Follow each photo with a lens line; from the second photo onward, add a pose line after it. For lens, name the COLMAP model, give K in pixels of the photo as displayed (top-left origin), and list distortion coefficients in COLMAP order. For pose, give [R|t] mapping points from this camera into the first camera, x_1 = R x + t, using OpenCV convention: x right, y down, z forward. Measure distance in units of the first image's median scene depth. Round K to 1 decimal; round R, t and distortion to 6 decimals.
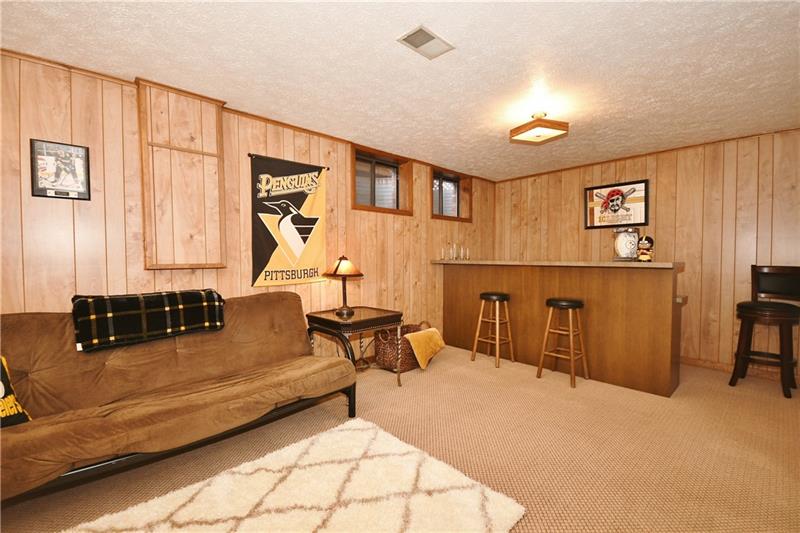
lens RADIAL K [[354.1, 0, 391.4], [0, 354.1, 268.1], [0, 0, 1]] dist [-0.002711, -0.000397]
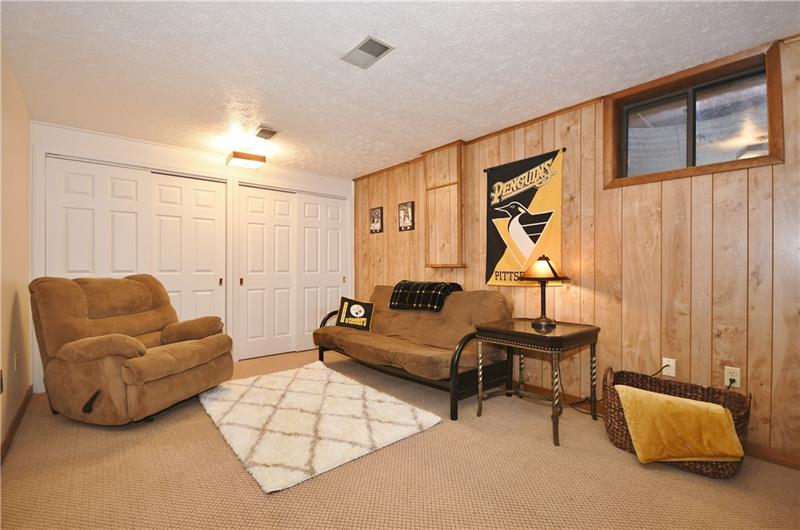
lens RADIAL K [[354.1, 0, 391.4], [0, 354.1, 266.6], [0, 0, 1]] dist [-0.002711, -0.000397]
pose [[-0.050318, 0.003186, -0.998728, 0.735571], [-0.028049, 0.999596, 0.004602, -0.002514], [0.998339, 0.028245, -0.050208, 0.724698]]
